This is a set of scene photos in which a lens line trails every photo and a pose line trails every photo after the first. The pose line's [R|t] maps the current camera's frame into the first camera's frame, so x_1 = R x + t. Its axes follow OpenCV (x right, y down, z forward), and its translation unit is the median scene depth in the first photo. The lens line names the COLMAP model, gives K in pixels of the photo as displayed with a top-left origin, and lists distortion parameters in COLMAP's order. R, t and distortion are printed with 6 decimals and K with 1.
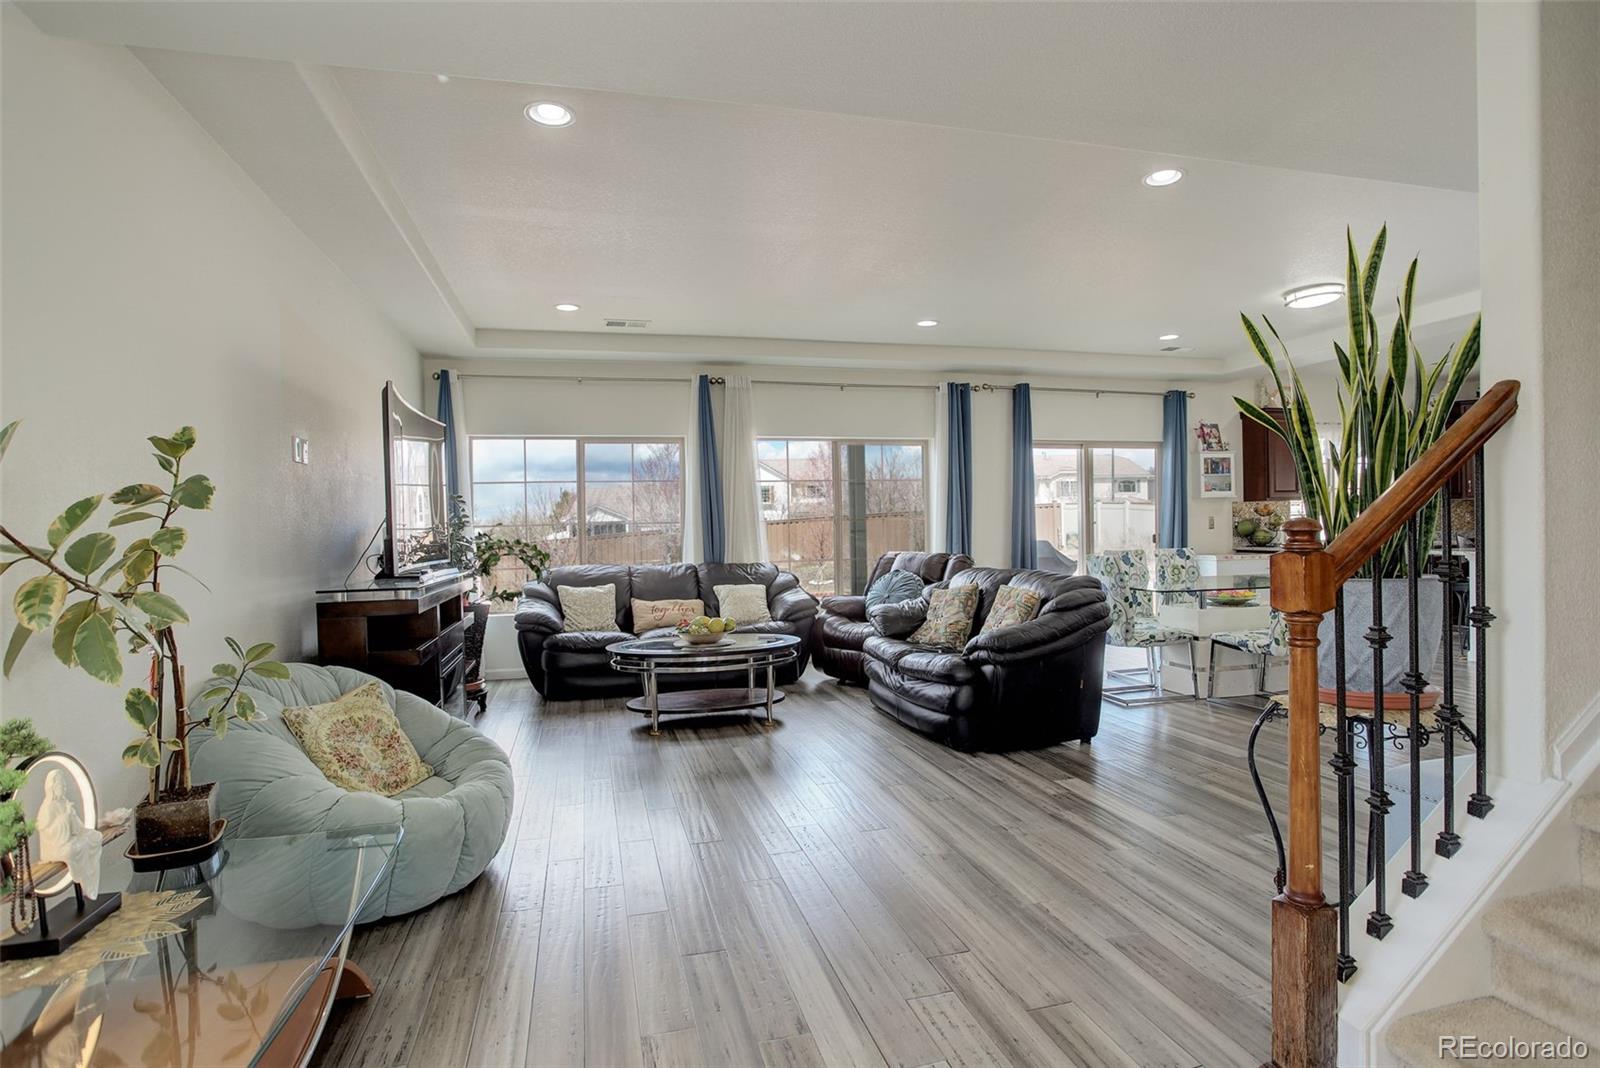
lens RADIAL K [[806.6, 0, 785.9], [0, 806.6, 532.9], [0, 0, 1]] dist [-0.072065, 0.032827]
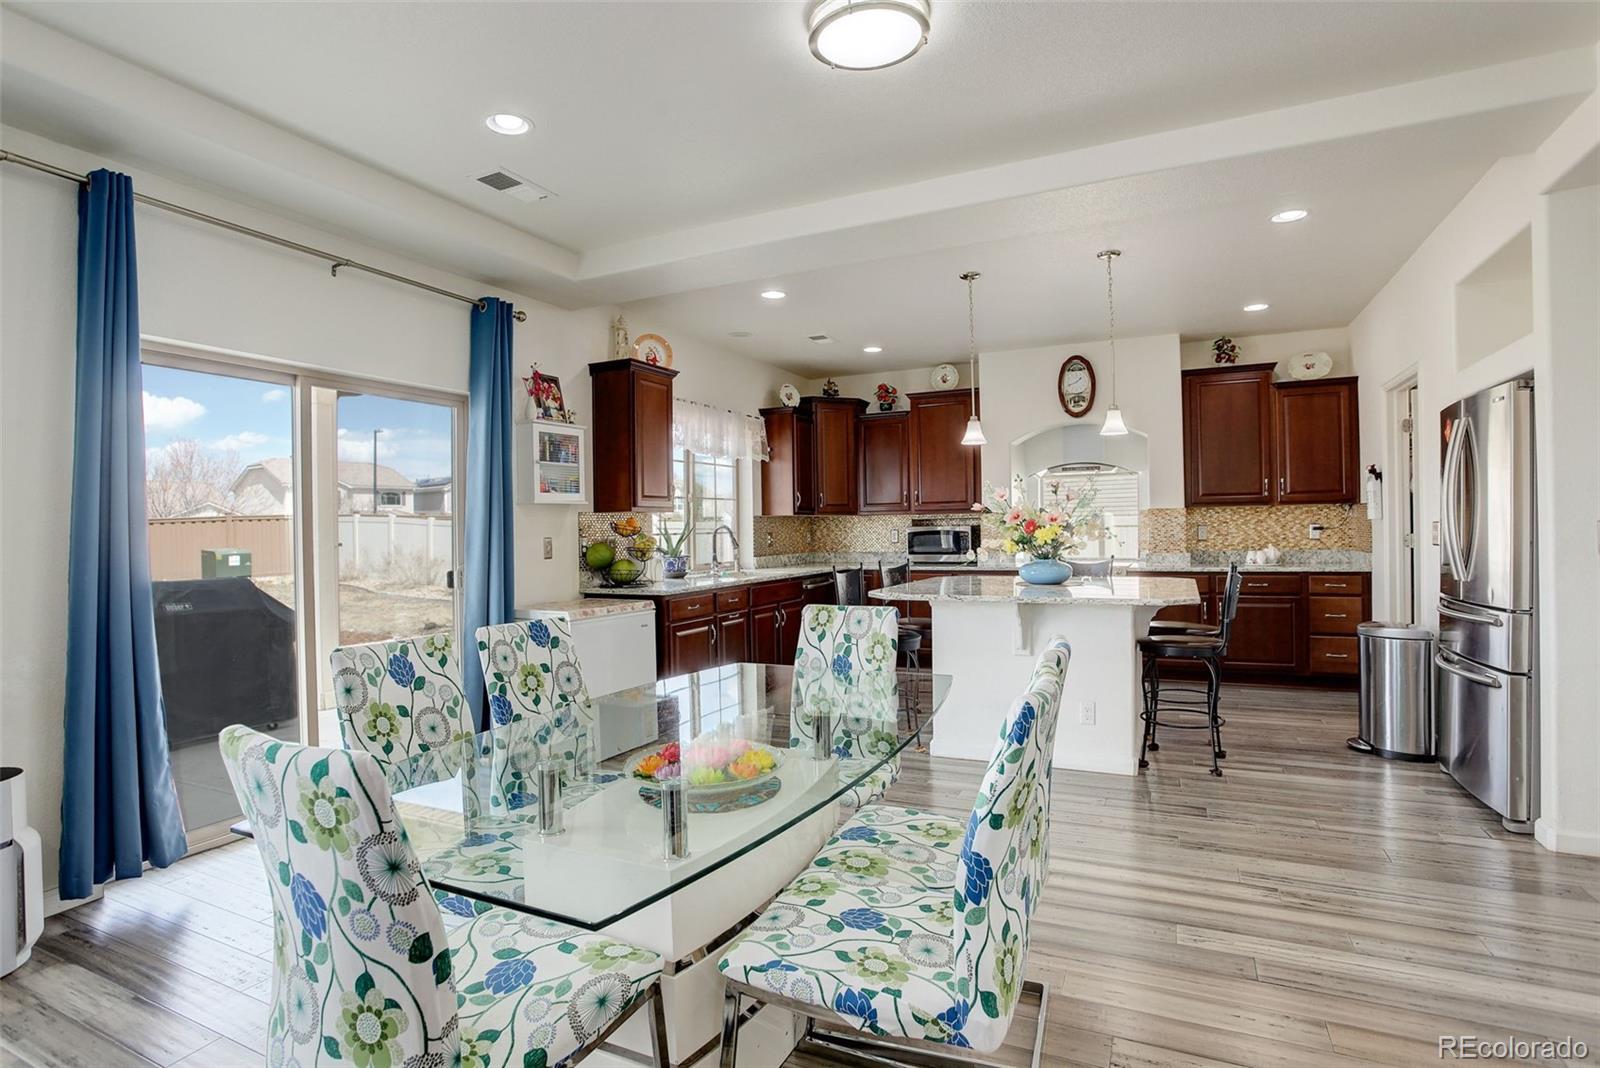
lens RADIAL K [[809.7, 0, 786.4], [0, 809.7, 530.7], [0, 0, 1]] dist [-0.075437, 0.043533]
pose [[0.648098, 0.005254, 0.761539, 0.210900], [0.011033, 0.999806, -0.016287, -0.014468], [-0.761477, 0.018958, 0.647915, 0.502660]]
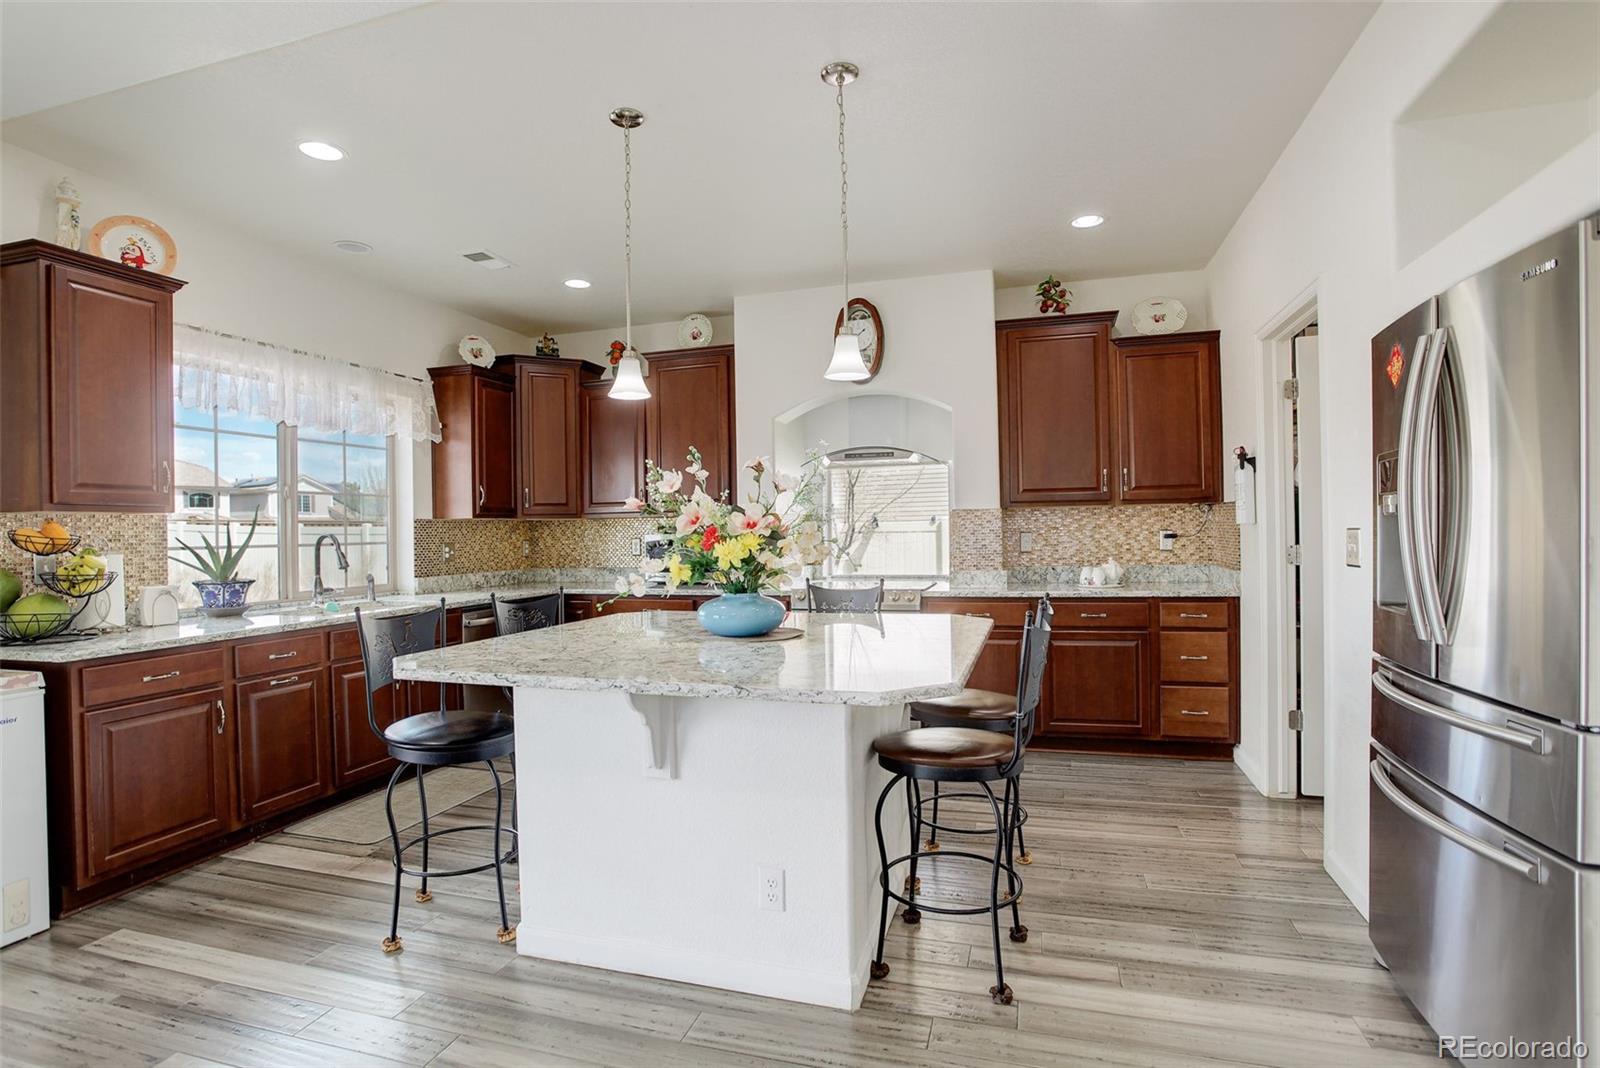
lens RADIAL K [[806.6, 0, 785.9], [0, 806.6, 532.9], [0, 0, 1]] dist [-0.072065, 0.032827]
pose [[0.526928, 0.006166, 0.849887, 0.488618], [0.014990, 0.999751, -0.016547, -0.020421], [-0.849777, 0.021459, 0.526705, 0.538959]]
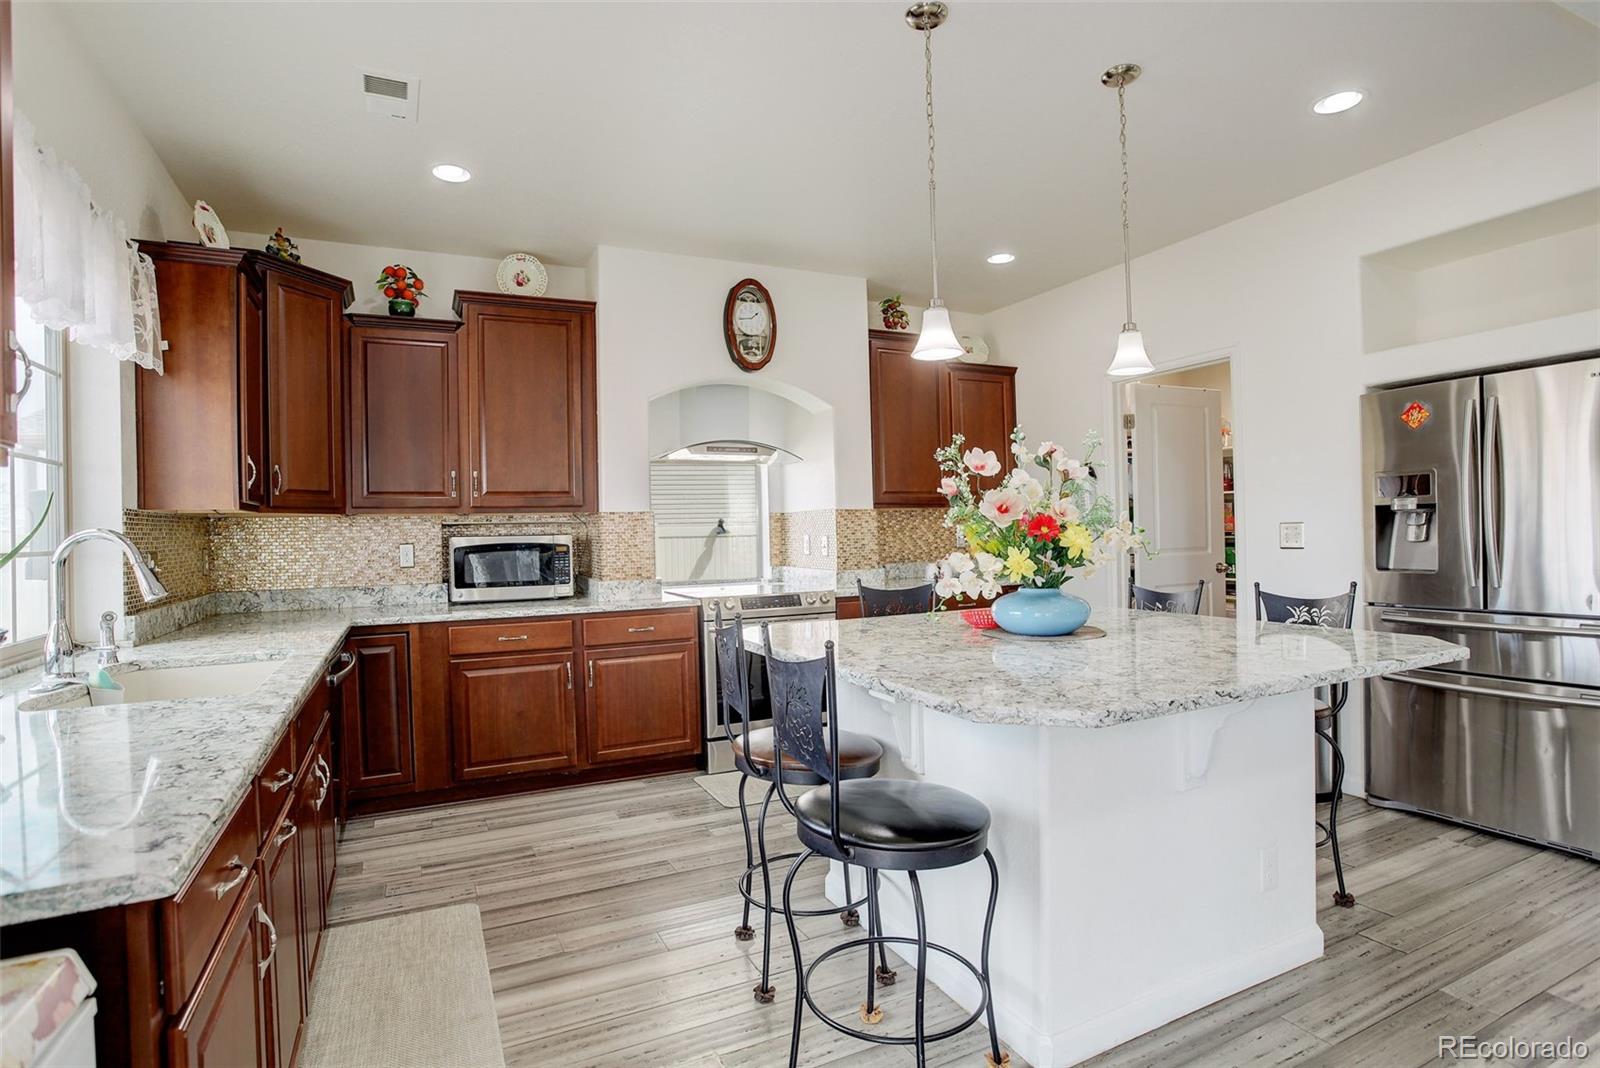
lens RADIAL K [[806.6, 0, 785.9], [0, 806.6, 532.9], [0, 0, 1]] dist [-0.072065, 0.032827]
pose [[-0.195639, 0.019524, 0.980482, 0.482822], [0.033801, 0.999342, -0.013155, -0.021776], [-0.980093, 0.030567, -0.196170, 0.888839]]
